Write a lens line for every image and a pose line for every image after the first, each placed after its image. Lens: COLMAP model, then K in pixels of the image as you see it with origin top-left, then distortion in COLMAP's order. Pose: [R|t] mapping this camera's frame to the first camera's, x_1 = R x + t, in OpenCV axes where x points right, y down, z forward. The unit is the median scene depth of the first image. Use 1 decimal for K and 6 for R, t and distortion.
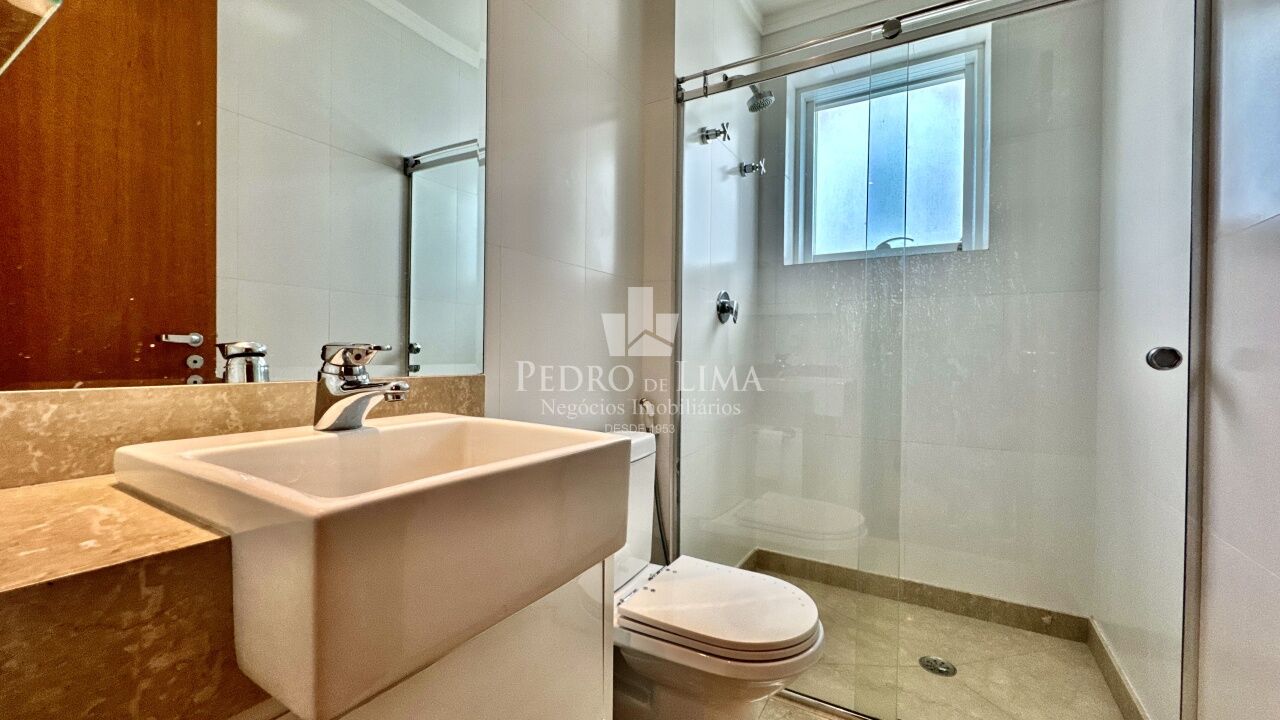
lens RADIAL K [[511.7, 0, 640.0], [0, 511.7, 360.0], [0, 0, 1]] dist [-0.003553, 0.000328]
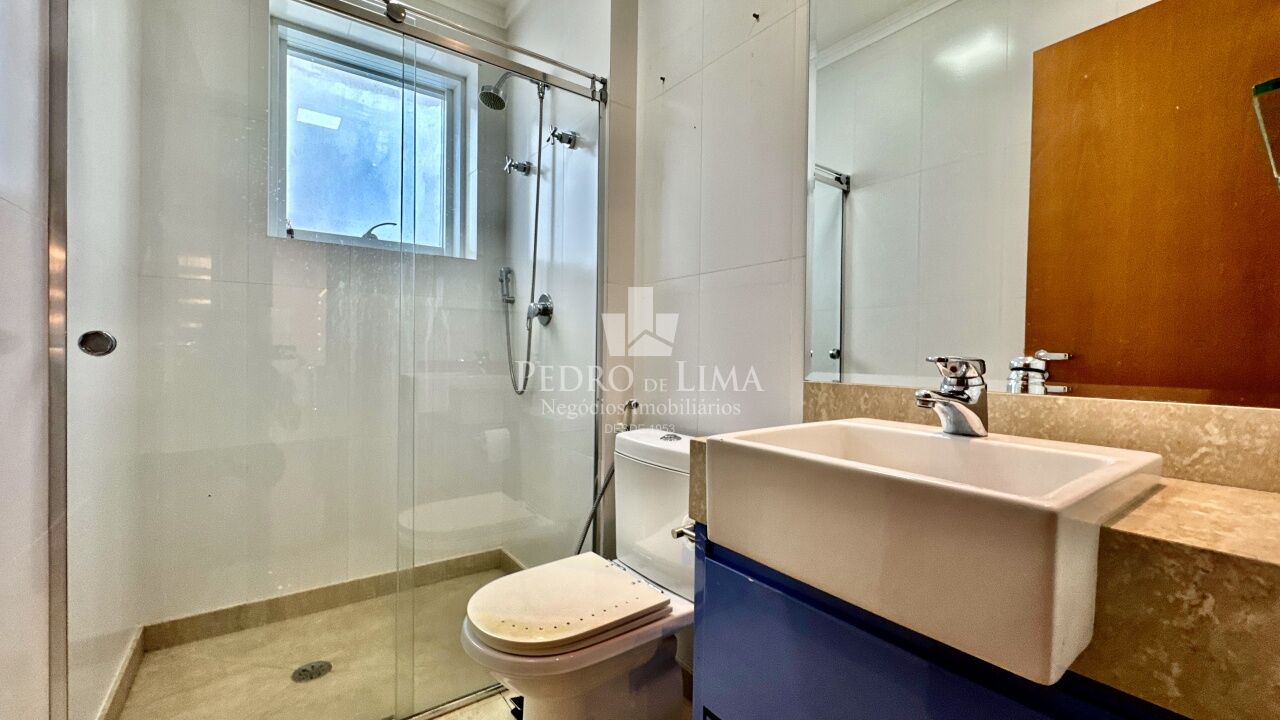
lens RADIAL K [[528.2, 0, 640.0], [0, 528.2, 360.0], [0, 0, 1]] dist [0.000767, 0.000135]
pose [[0.391954, -0.014677, 0.919868, -0.253256], [-0.000783, 0.999867, 0.016287, -0.005768], [-0.919985, -0.007104, 0.391890, 0.150426]]
